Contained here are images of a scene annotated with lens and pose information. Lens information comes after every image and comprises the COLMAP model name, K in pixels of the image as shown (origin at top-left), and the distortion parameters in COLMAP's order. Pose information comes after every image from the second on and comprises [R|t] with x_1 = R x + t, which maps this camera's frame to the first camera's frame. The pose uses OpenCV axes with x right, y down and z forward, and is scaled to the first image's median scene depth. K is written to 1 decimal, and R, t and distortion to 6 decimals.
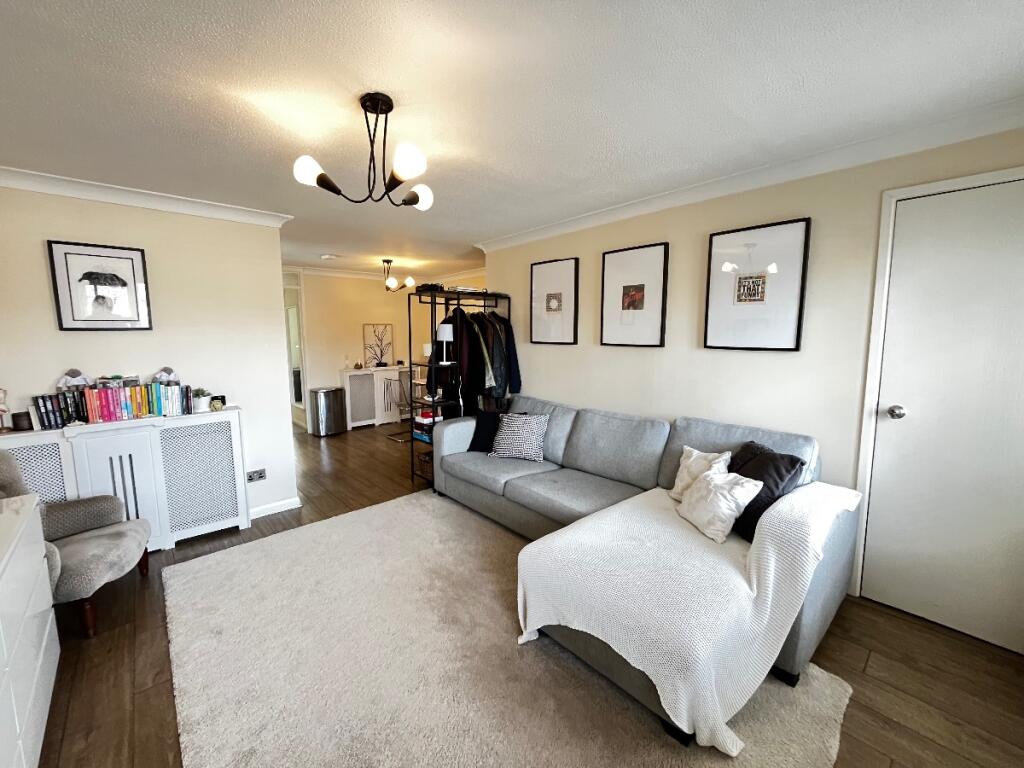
lens RADIAL K [[412.5, 0, 510.8], [0, 412.5, 382.2], [0, 0, 1]] dist [-0.001020, 0.000665]
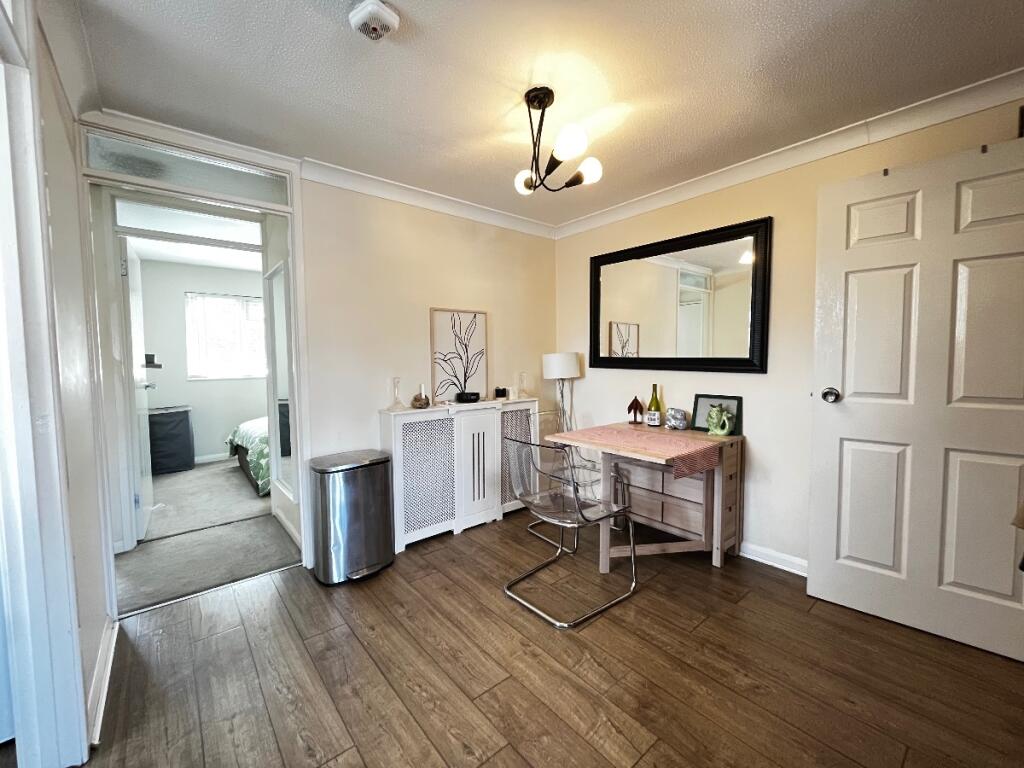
lens RADIAL K [[412.5, 0, 511.4], [0, 412.5, 383.5], [0, 0, 1]] dist [-0.001020, 0.000665]
pose [[0.999704, 0.001053, -0.024324, -0.261763], [-0.002267, 0.998750, -0.049936, -0.036352], [0.024241, 0.049976, 0.998456, 0.559047]]
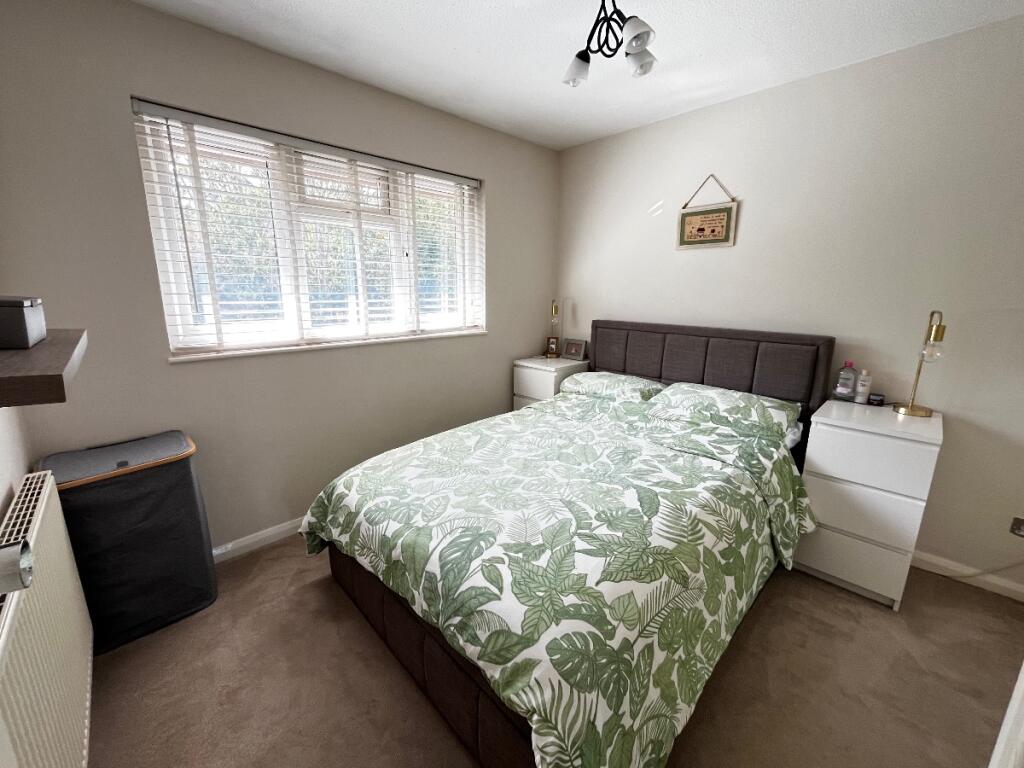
lens RADIAL K [[412.5, 0, 511.5], [0, 412.5, 381.1], [0, 0, 1]] dist [-0.001020, 0.000665]
pose [[0.999215, 0.006128, 0.039127, -0.433732], [-0.009982, 0.995030, 0.099074, -0.061856], [-0.038326, -0.099387, 0.994310, 0.757331]]
